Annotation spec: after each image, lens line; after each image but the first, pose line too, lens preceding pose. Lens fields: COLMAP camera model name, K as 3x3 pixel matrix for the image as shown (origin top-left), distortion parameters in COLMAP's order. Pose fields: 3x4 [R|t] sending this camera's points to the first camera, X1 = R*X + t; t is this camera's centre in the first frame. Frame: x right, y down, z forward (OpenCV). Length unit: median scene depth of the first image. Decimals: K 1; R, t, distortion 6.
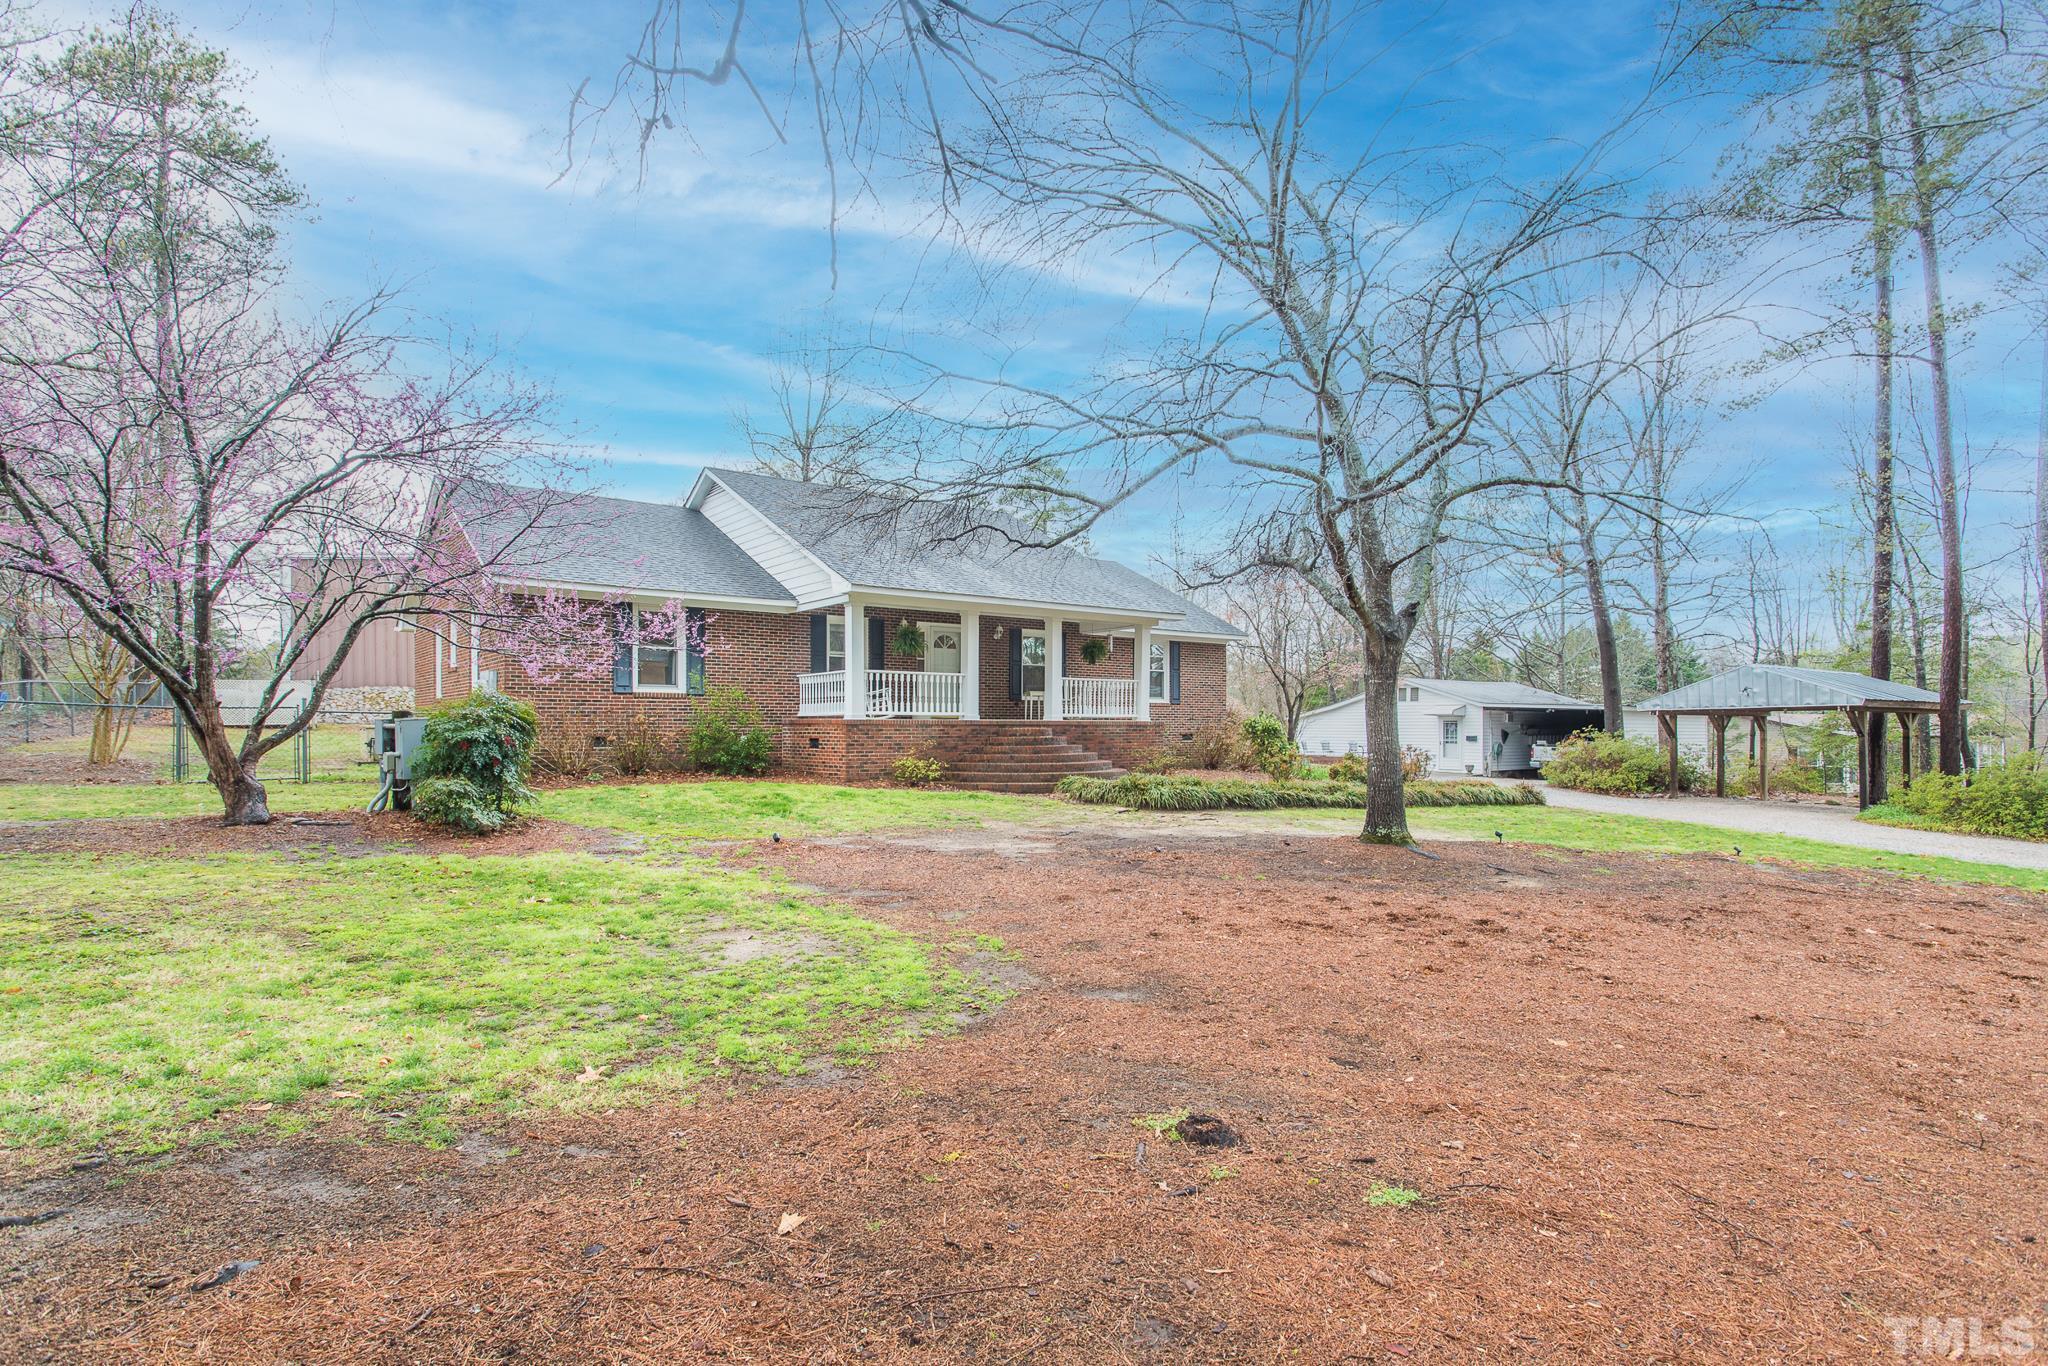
lens RADIAL K [[1082.8, 0, 1028.1], [0, 1082.8, 694.2], [0, 0, 1]] dist [-0.003037, -0.000222]
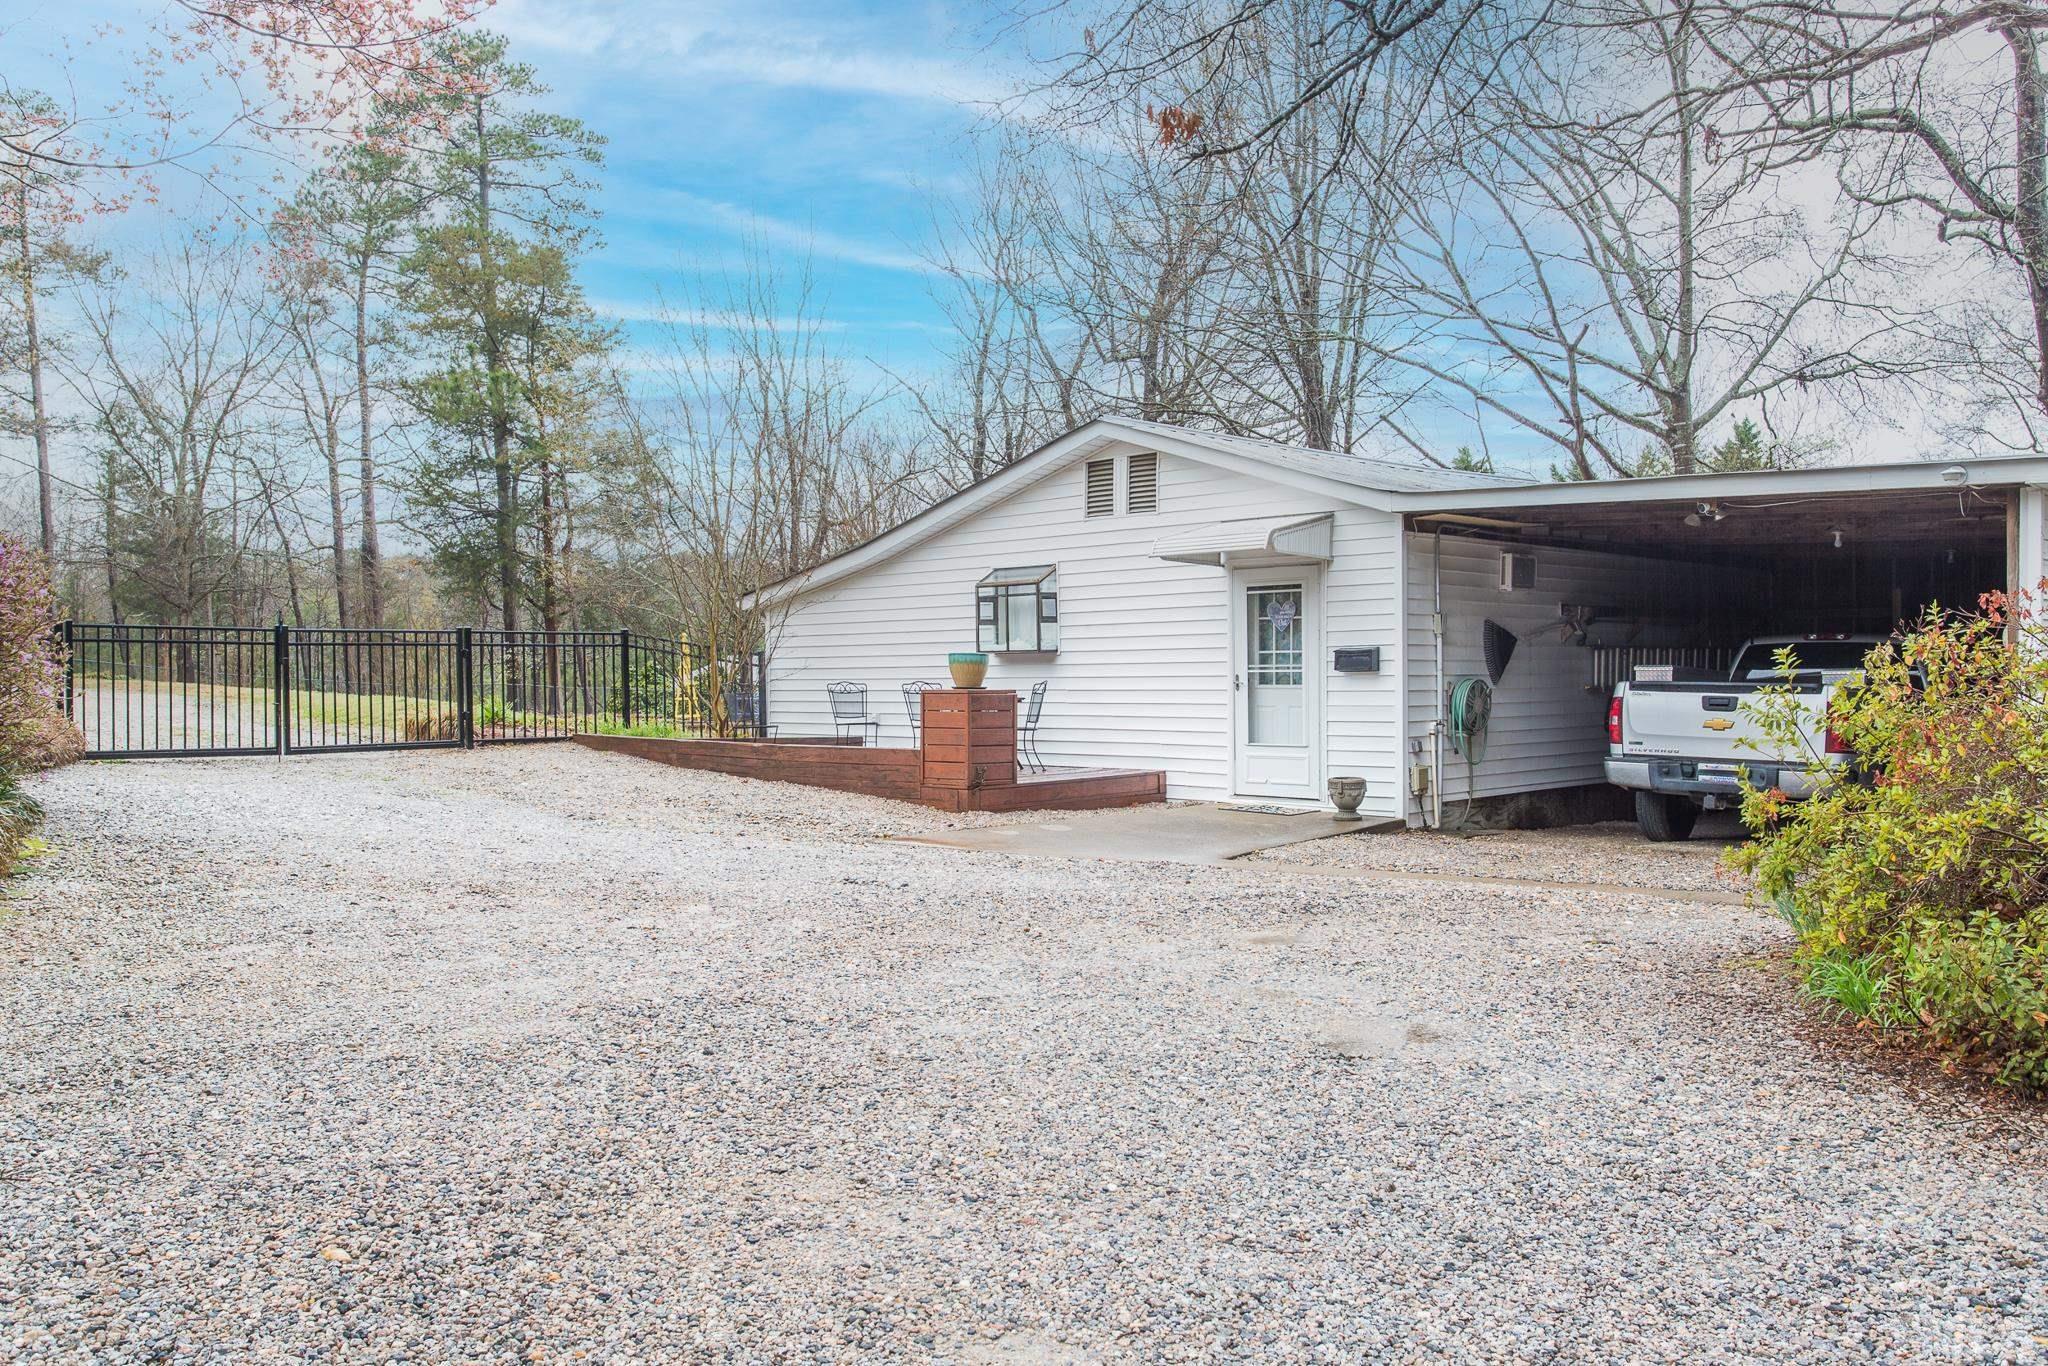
lens RADIAL K [[1612.2, 0, 1019.8], [0, 1612.2, 677.3], [0, 0, 1]] dist [0.004054, -0.001803]
pose [[0.991313, -0.003621, 0.131475, 0.297118], [-0.000434, 0.999525, 0.030803, 0.034484], [-0.131525, -0.030593, 0.990841, 0.680024]]
